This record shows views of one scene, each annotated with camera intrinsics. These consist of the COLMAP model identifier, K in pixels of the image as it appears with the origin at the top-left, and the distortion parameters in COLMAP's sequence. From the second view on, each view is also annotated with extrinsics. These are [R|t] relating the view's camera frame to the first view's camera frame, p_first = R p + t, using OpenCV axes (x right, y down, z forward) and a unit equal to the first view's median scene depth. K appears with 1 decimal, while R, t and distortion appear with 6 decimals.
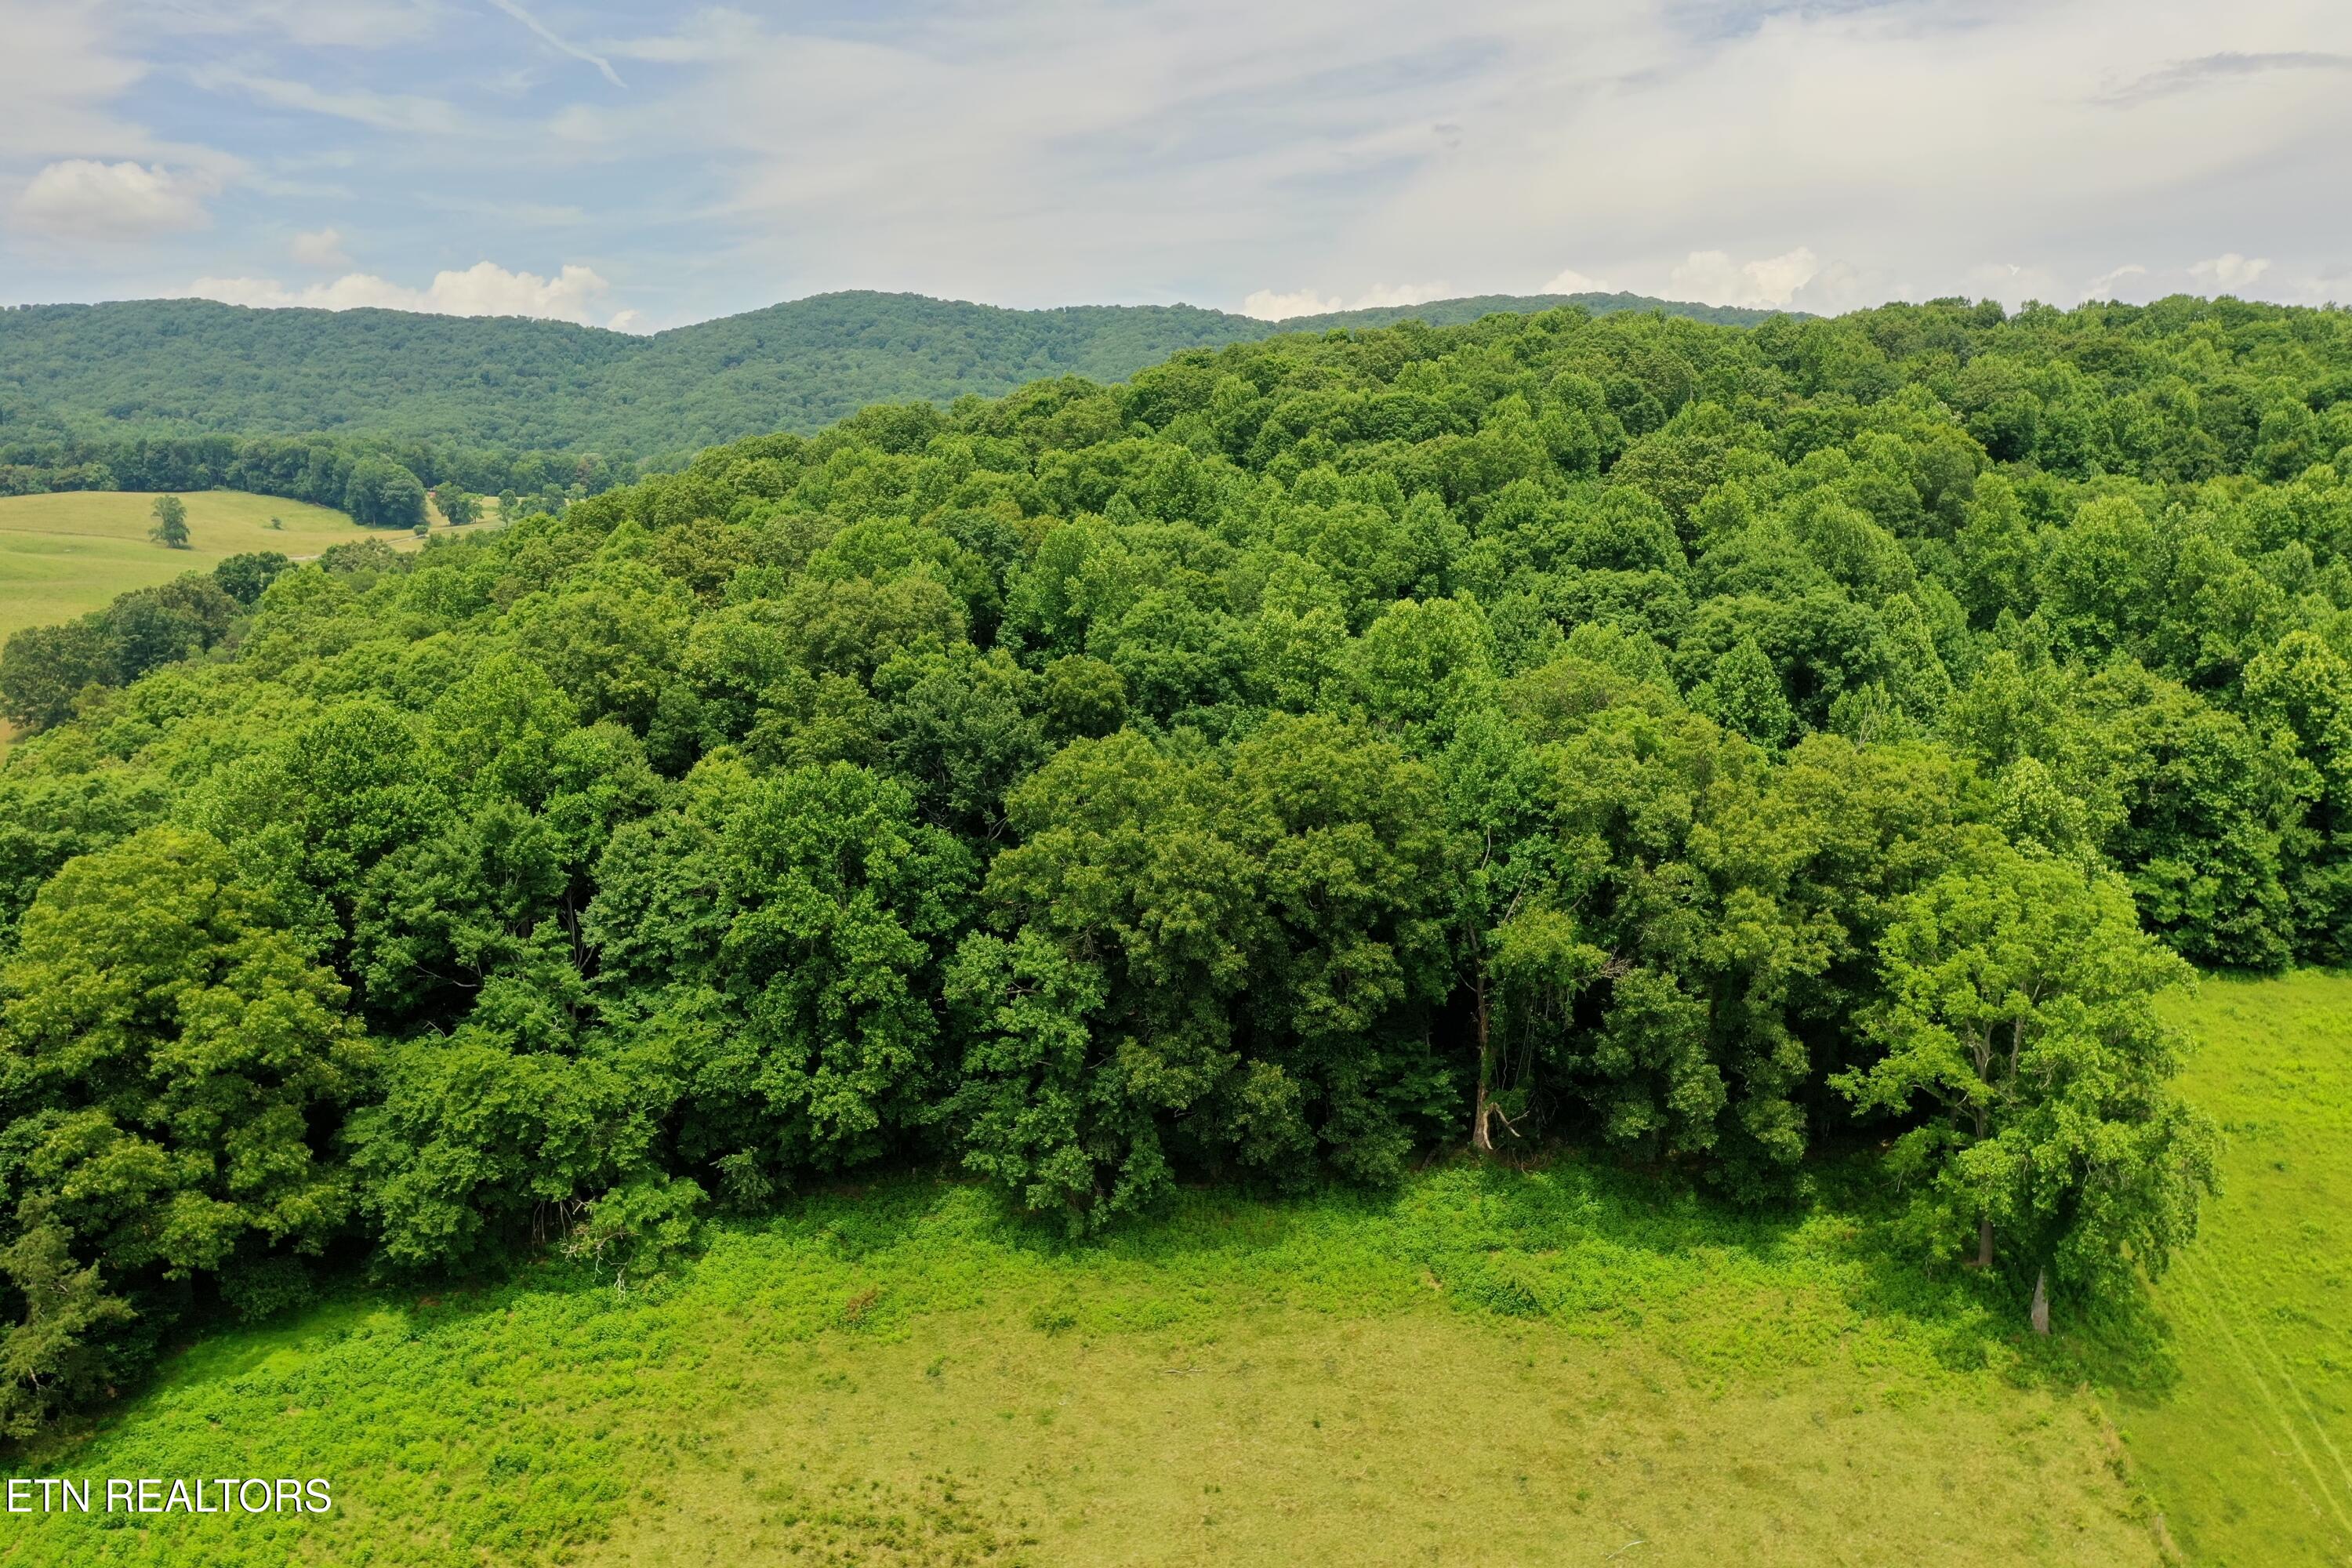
lens RADIAL K [[1872.8, 0, 1181.5], [0, 1872.8, 773.6], [0, 0, 1]] dist [0.007760, 0.002610]
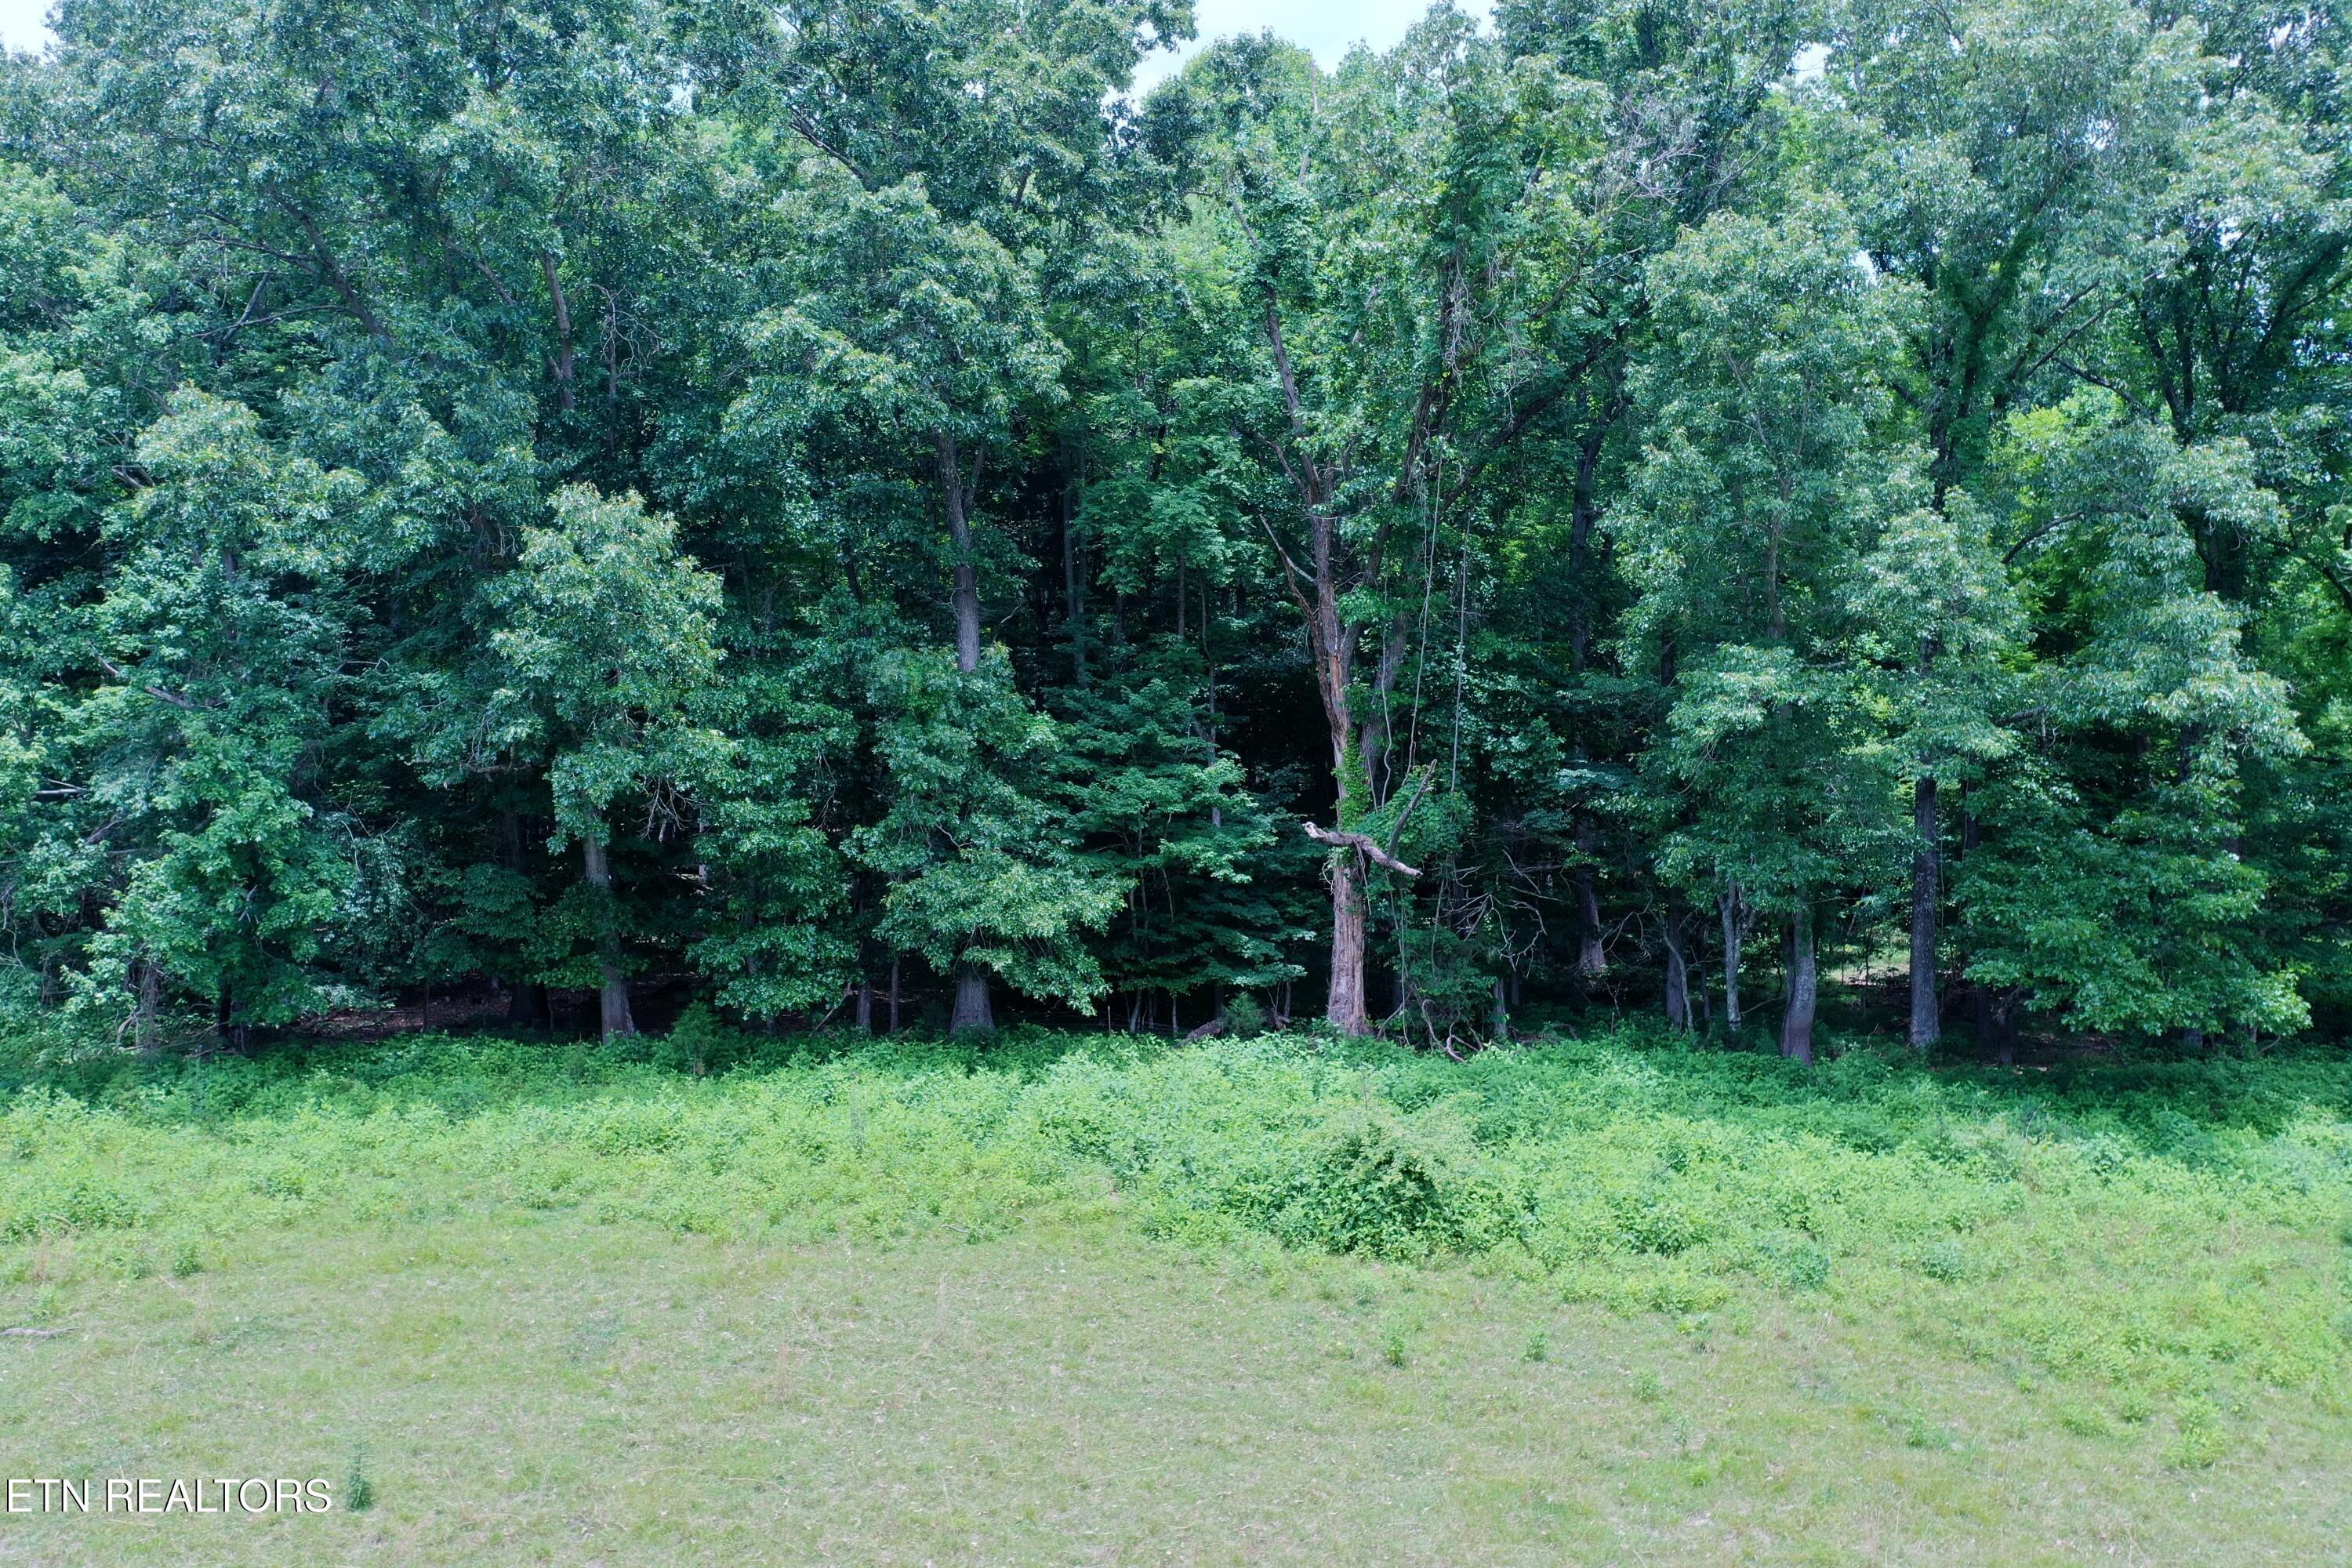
lens RADIAL K [[1872.8, 0, 1181.5], [0, 1872.8, 773.6], [0, 0, 1]] dist [0.007760, 0.002610]
pose [[0.999419, 0.005472, -0.033653, 0.134862], [-0.015647, 0.950569, -0.310119, 0.259930], [0.030292, 0.310465, 0.950102, 0.600251]]
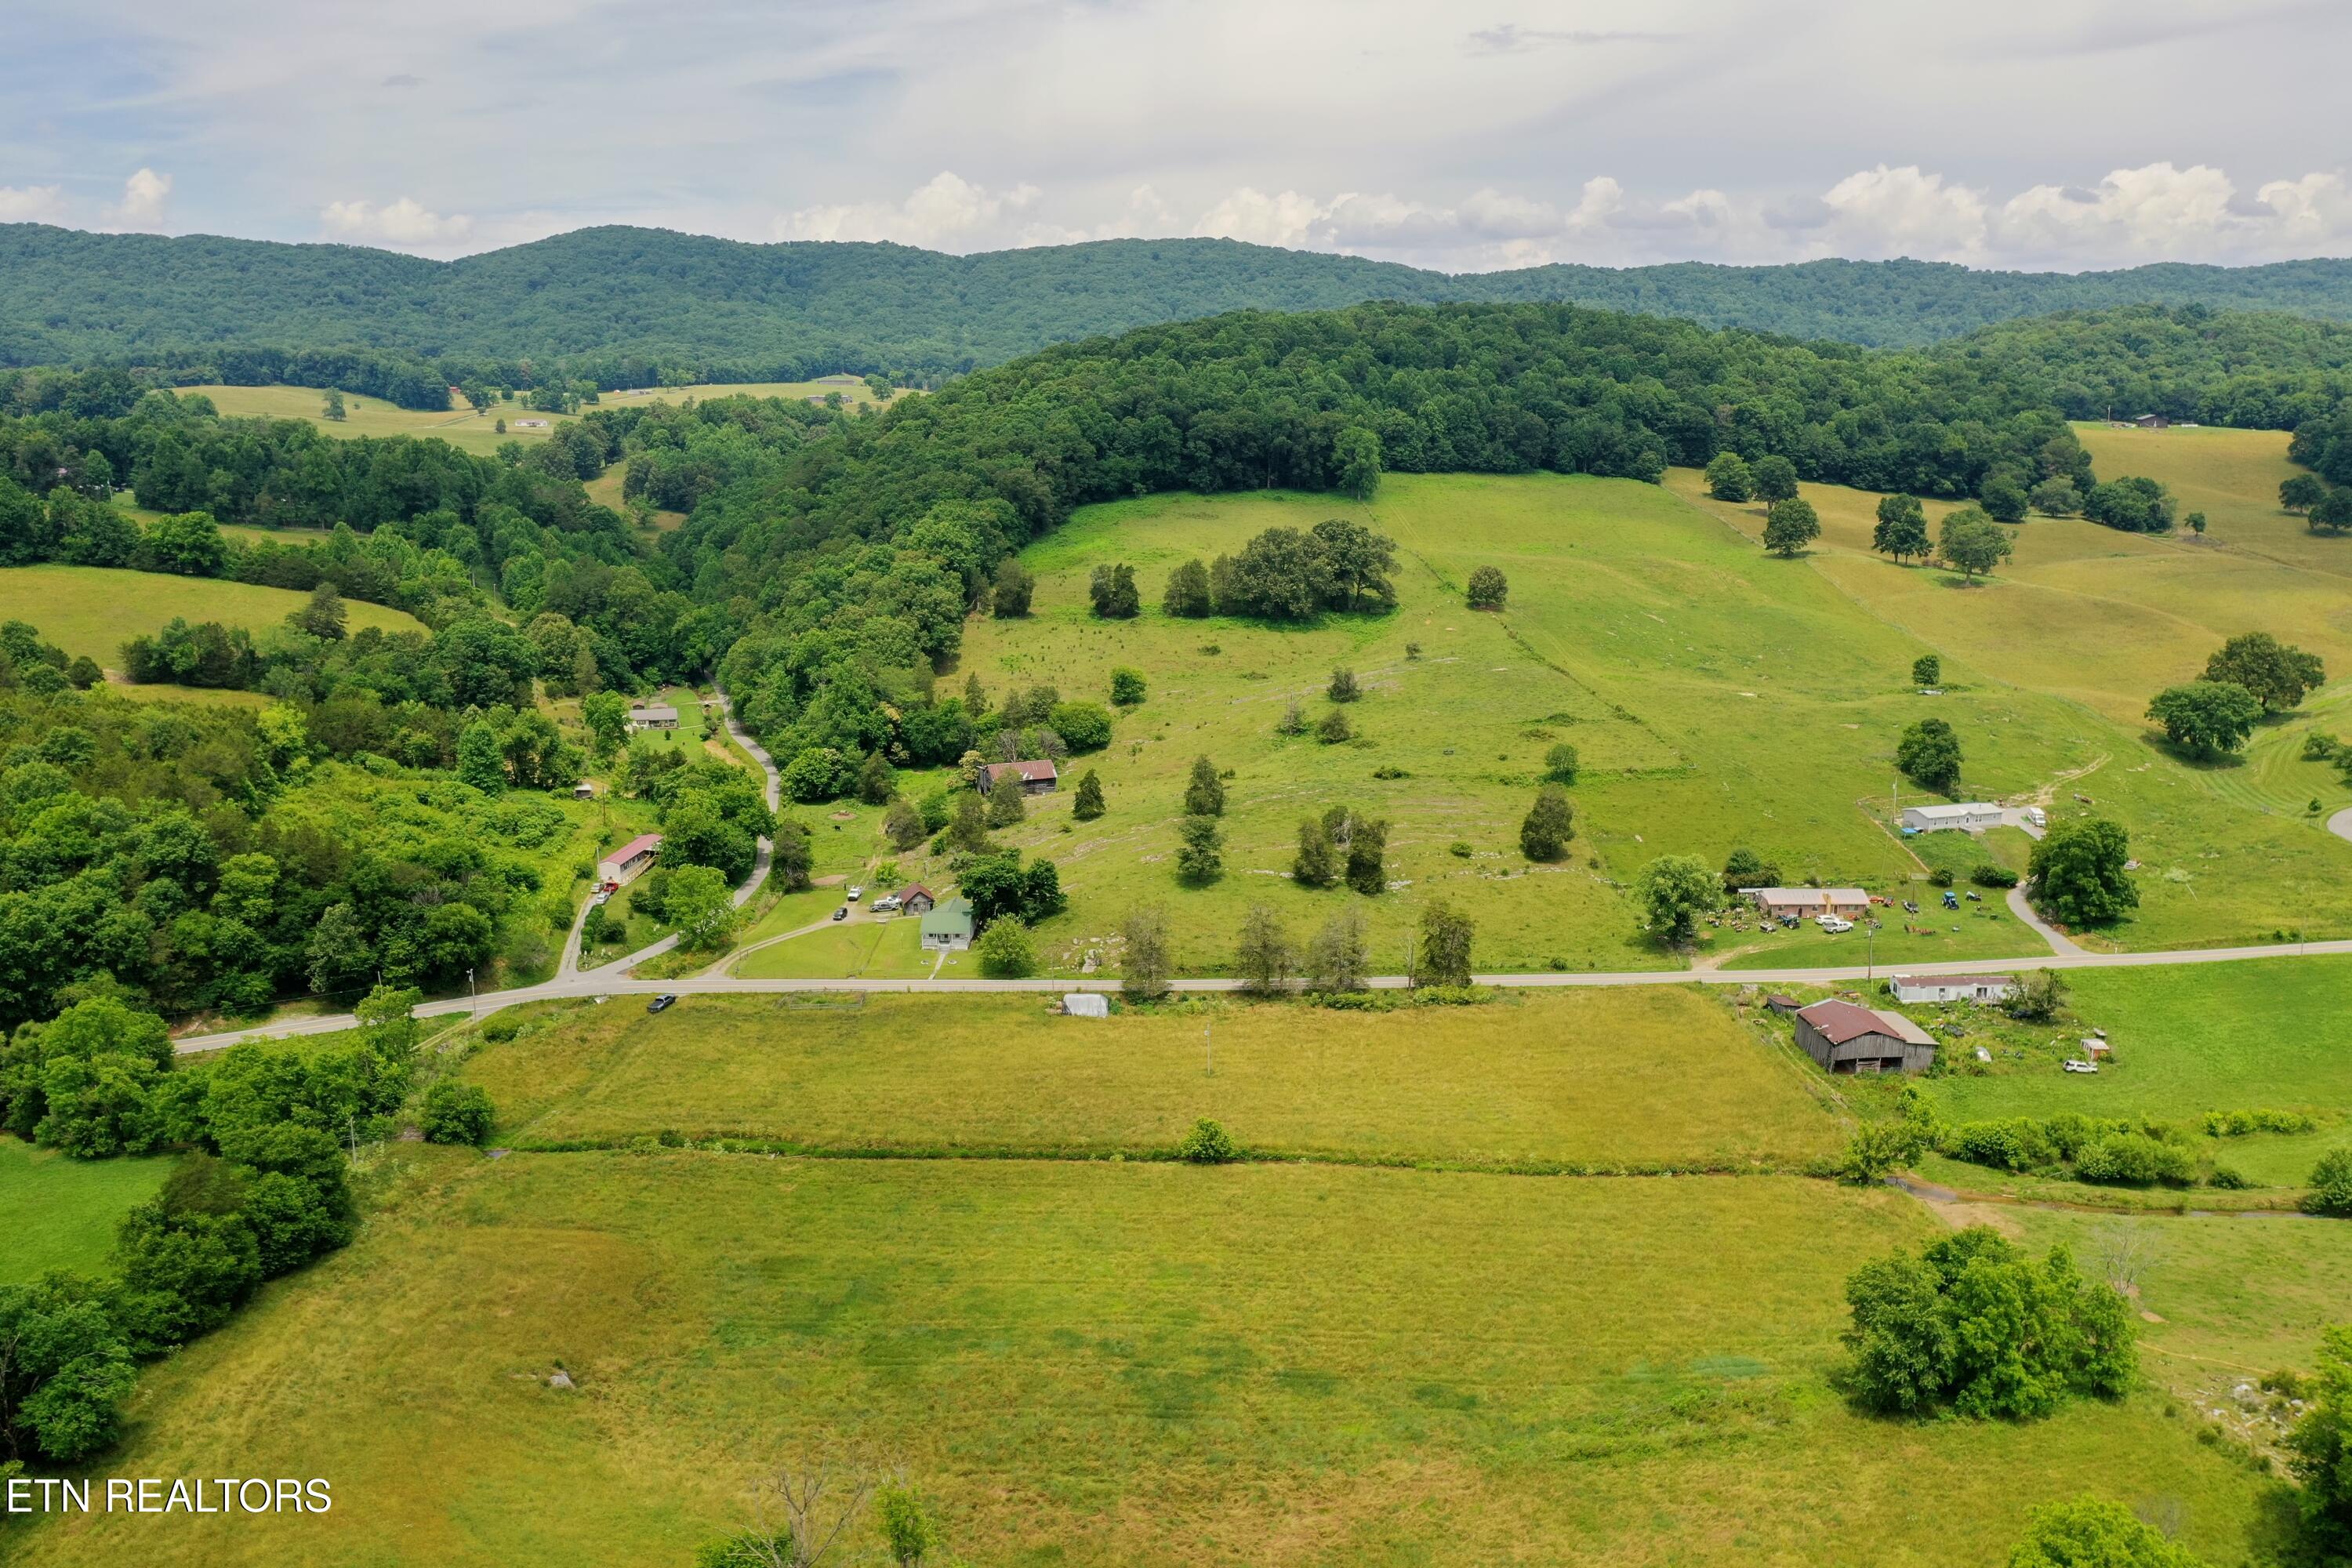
lens RADIAL K [[1872.6, 0, 1181.3], [0, 1872.6, 778.0], [0, 0, 1]] dist [0.007311, 0.003466]
pose [[0.976771, -0.045014, 0.209506, -1.251834], [0.034458, 0.997959, 0.053768, 0.726414], [-0.211499, -0.045300, 0.976328, -4.256519]]
